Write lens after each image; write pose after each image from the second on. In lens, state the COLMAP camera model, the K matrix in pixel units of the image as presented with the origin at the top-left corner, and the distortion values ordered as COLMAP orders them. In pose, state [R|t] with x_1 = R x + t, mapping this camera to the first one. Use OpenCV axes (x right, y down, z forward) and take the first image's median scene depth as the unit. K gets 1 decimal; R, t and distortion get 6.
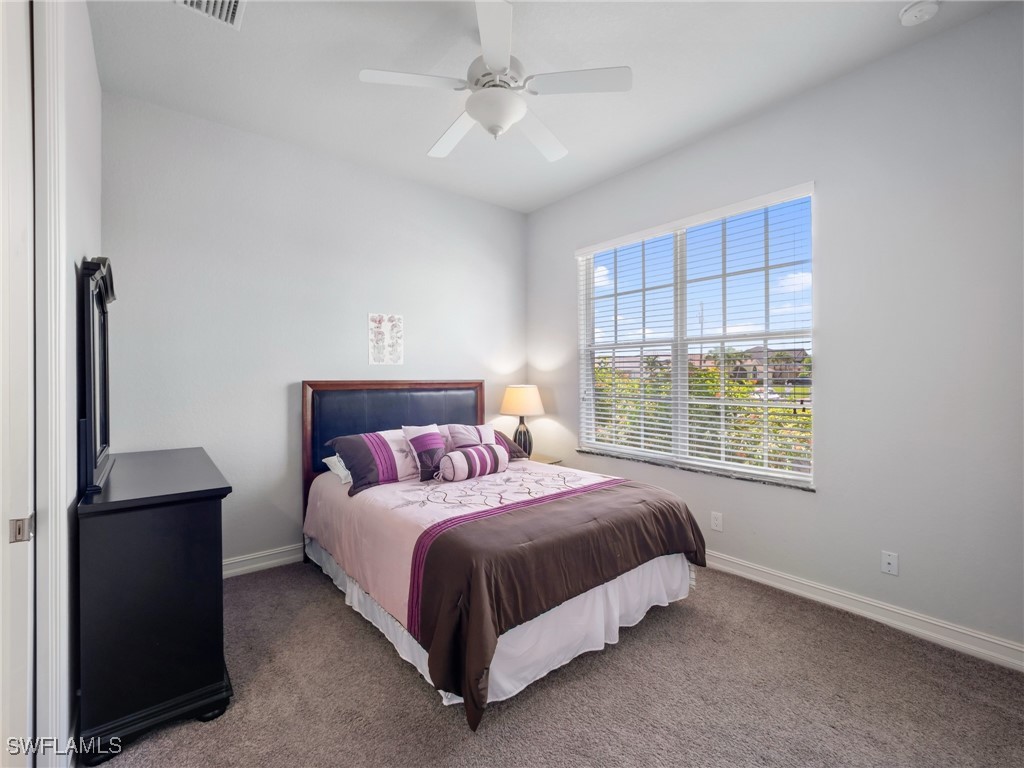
lens RADIAL K [[439.4, 0, 505.3], [0, 439.4, 376.1], [0, 0, 1]] dist [0.017520, -0.014504]
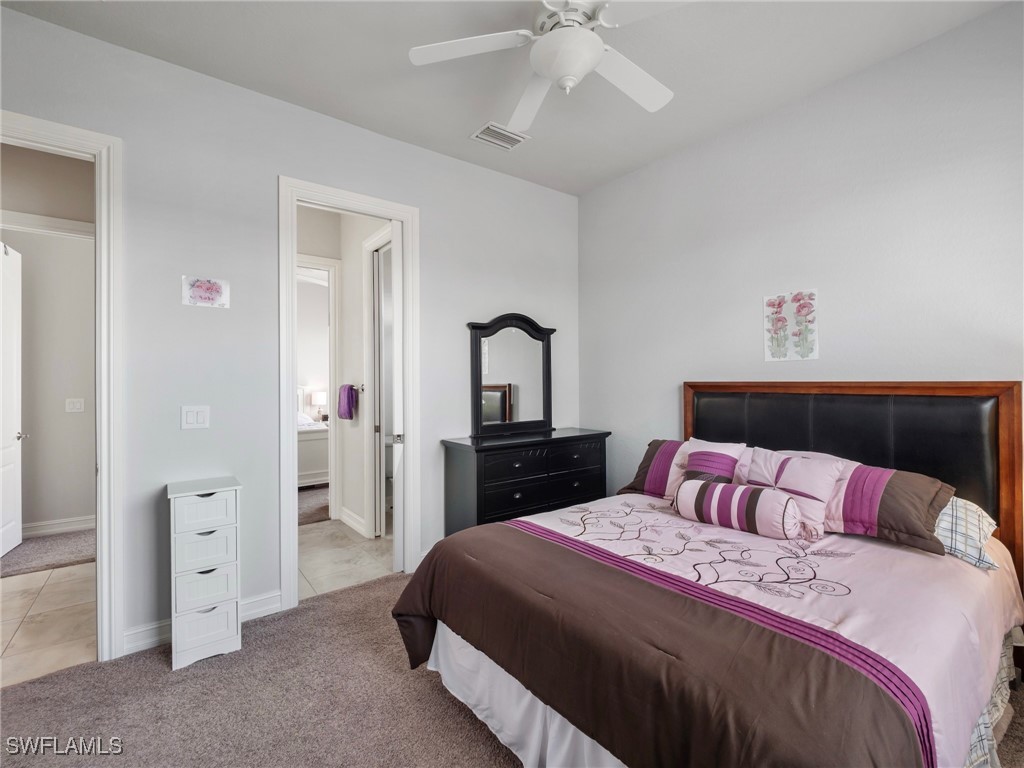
lens RADIAL K [[439.4, 0, 505.3], [0, 439.4, 376.1], [0, 0, 1]] dist [0.017520, -0.014504]
pose [[-0.008094, -0.012814, -0.999885, 0.485755], [0.010883, 0.999858, -0.012901, 0.004385], [0.999908, -0.010986, -0.007953, 0.537140]]
